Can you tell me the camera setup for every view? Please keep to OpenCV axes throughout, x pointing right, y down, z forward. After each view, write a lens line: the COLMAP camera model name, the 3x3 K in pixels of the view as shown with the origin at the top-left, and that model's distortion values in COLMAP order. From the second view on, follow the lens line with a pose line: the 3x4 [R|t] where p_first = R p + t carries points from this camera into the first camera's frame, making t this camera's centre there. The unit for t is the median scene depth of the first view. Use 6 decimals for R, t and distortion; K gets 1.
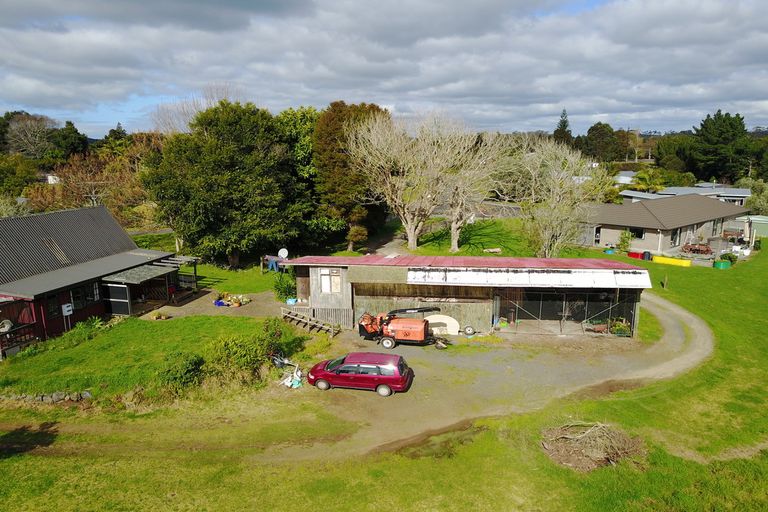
lens RADIAL K [[562.1, 0, 387.1], [0, 562.1, 288.6], [0, 0, 1]] dist [0.003786, -0.001351]
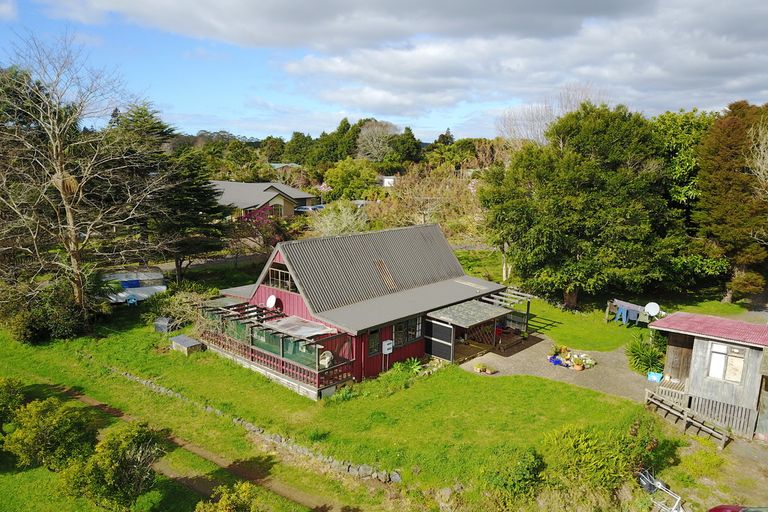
lens RADIAL K [[569.1, 0, 397.9], [0, 569.1, 267.0], [0, 0, 1]] dist [-0.001308, 0.000817]
pose [[0.873077, 0.112832, -0.474347, -0.127966], [-0.134303, 0.990874, -0.011499, -0.063619], [0.468720, 0.073746, 0.880263, 0.190842]]
